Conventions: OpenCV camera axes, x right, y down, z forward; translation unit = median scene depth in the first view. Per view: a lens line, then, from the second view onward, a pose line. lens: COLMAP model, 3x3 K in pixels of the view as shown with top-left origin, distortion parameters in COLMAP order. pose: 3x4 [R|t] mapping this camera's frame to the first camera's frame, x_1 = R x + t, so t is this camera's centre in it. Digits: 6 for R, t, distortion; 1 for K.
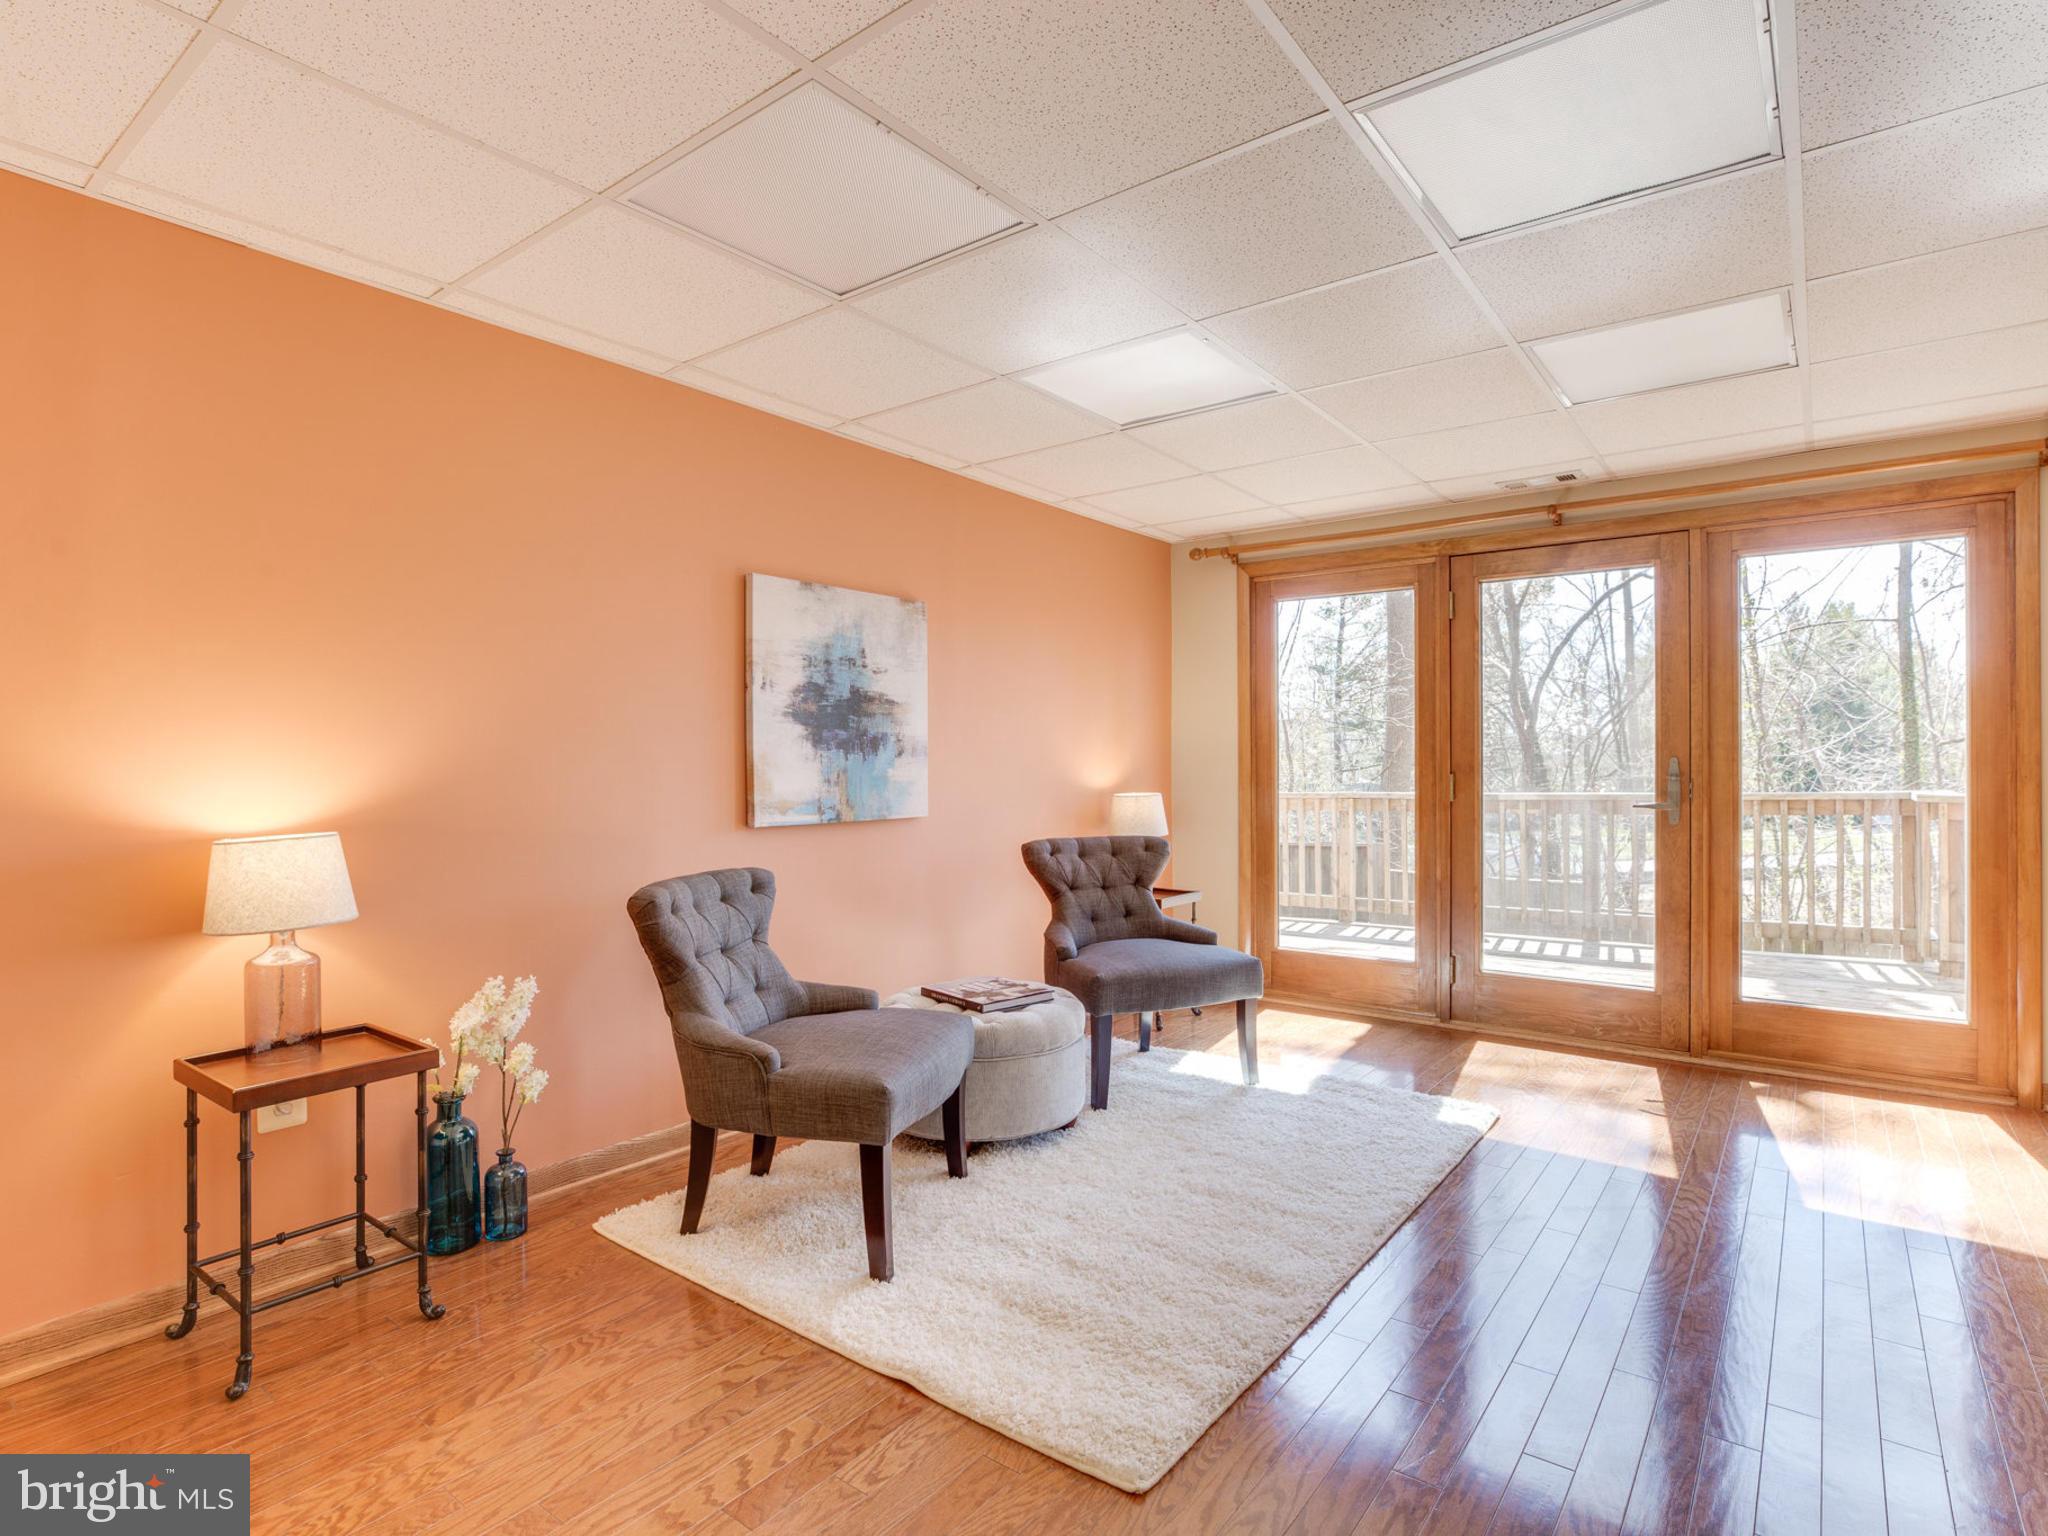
lens RADIAL K [[1029.8, 0, 1024.0], [0, 1029.8, 768.0], [0, 0, 1]] dist [-0.002795, -0.000591]
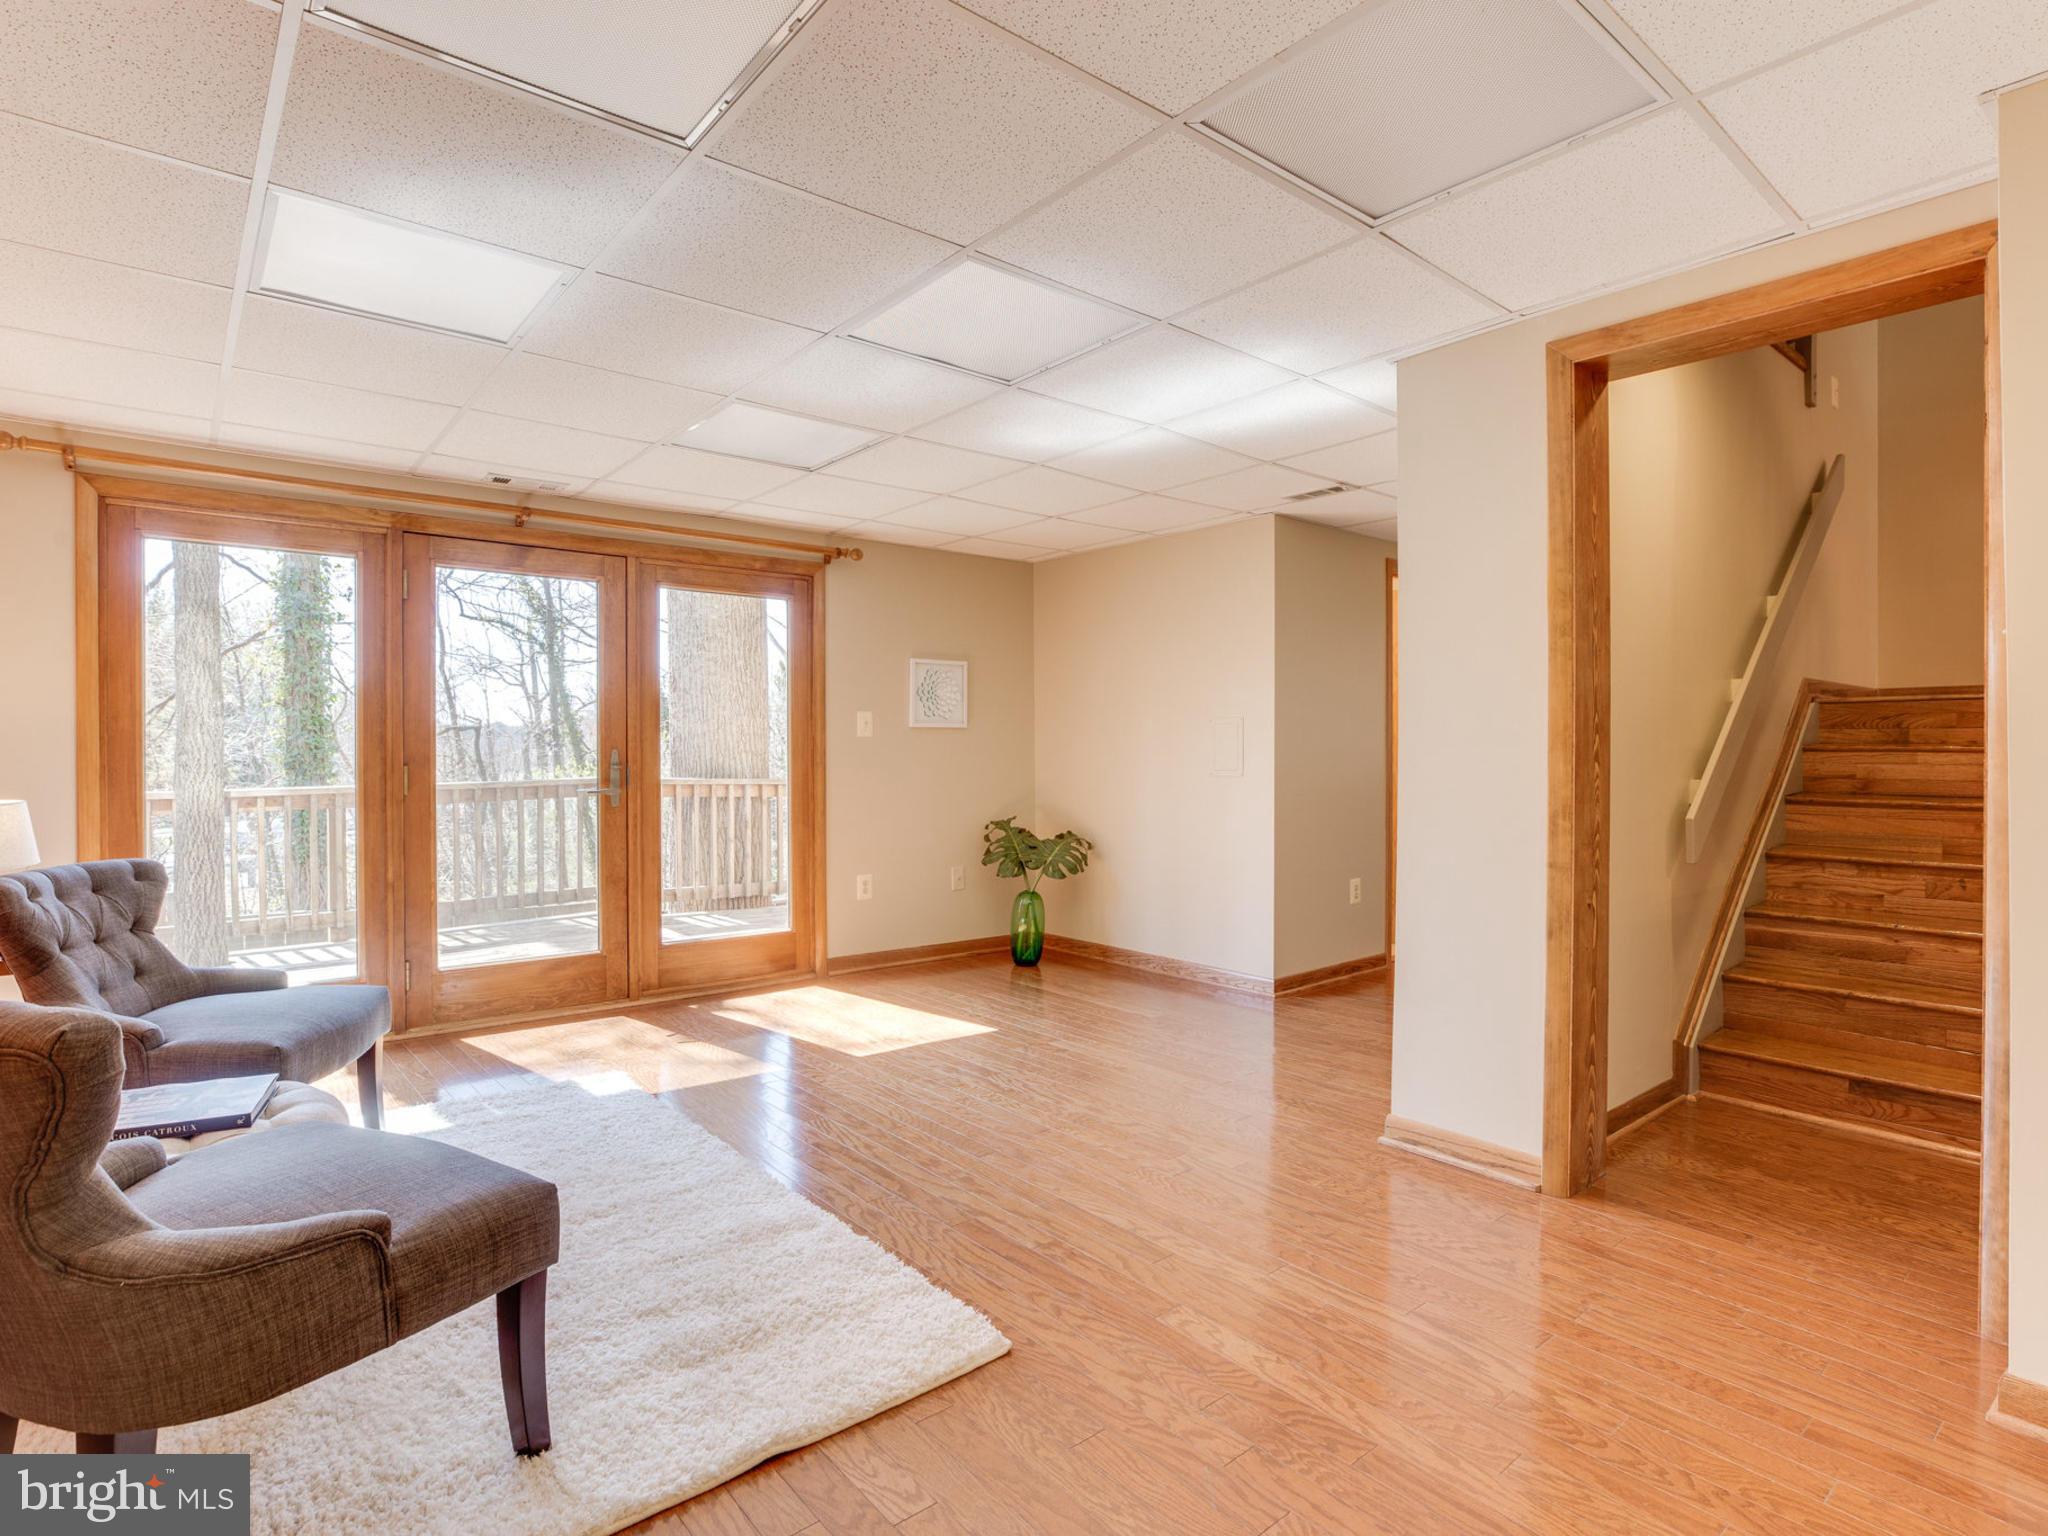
lens RADIAL K [[1058.9, 0, 1036.5], [0, 1058.9, 760.0], [0, 0, 1]] dist [-0.037866, 0.014679]
pose [[0.247736, -0.004842, 0.968815, -0.403383], [0.006397, 0.999974, 0.003362, 0.001285], [-0.968806, 0.005365, 0.247761, 0.240205]]
